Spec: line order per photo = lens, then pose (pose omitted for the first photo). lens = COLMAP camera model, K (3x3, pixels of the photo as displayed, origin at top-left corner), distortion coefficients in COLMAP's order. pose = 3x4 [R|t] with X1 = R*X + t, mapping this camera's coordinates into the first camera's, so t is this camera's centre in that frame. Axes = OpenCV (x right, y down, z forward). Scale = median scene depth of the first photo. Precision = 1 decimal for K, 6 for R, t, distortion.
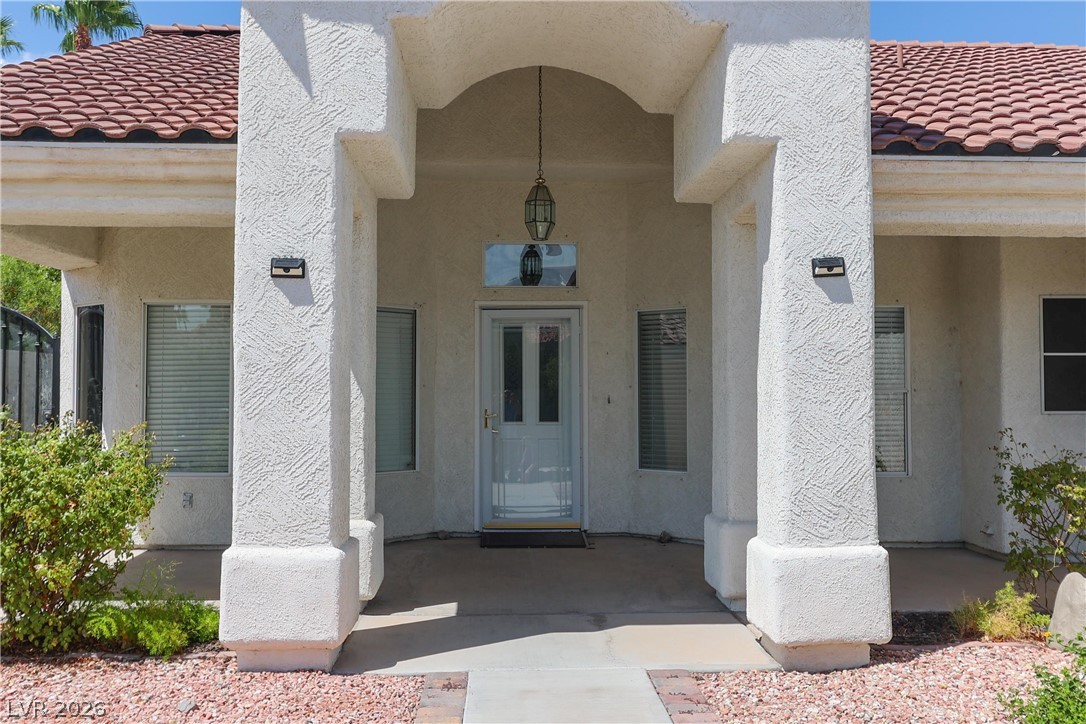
lens RADIAL K [[1041.1, 0, 548.1], [0, 1041.1, 359.0], [0, 0, 1]] dist [-0.012213, 0.000000]
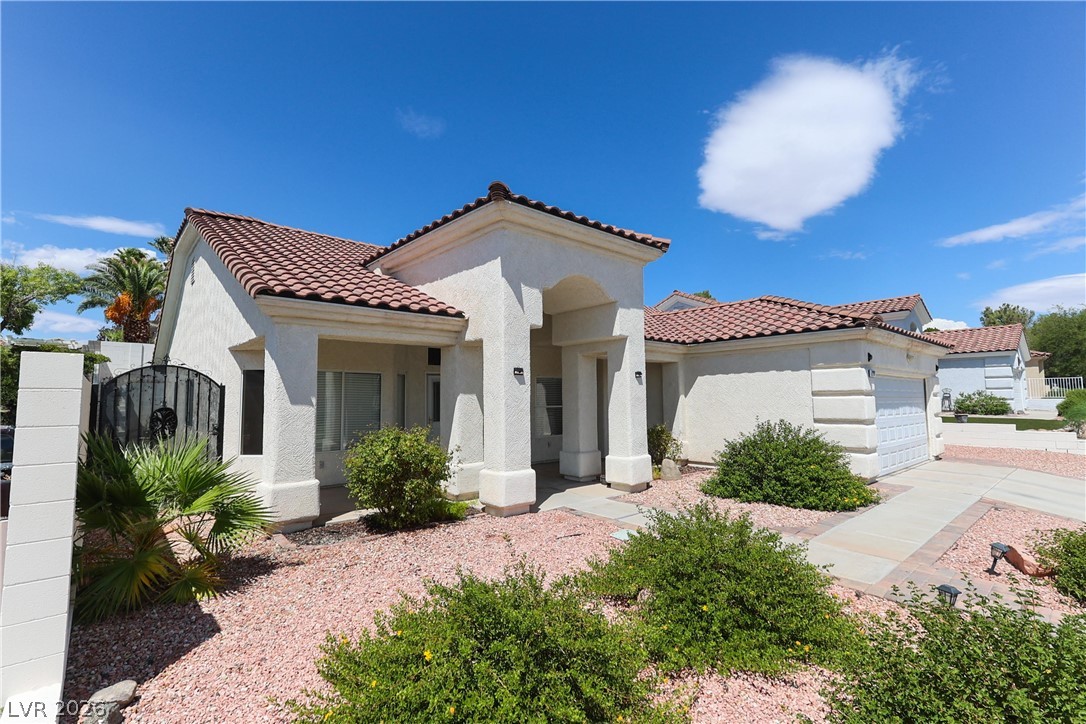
lens RADIAL K [[494.1, 0, 540.1], [0, 494.1, 365.4], [0, 0, 1]] dist [-0.000909, 0.001359]
pose [[0.789062, 0.033122, 0.613419, -0.997116], [-0.013126, 0.999226, -0.037070, -0.053399], [-0.614173, 0.021199, 0.788887, -0.096887]]
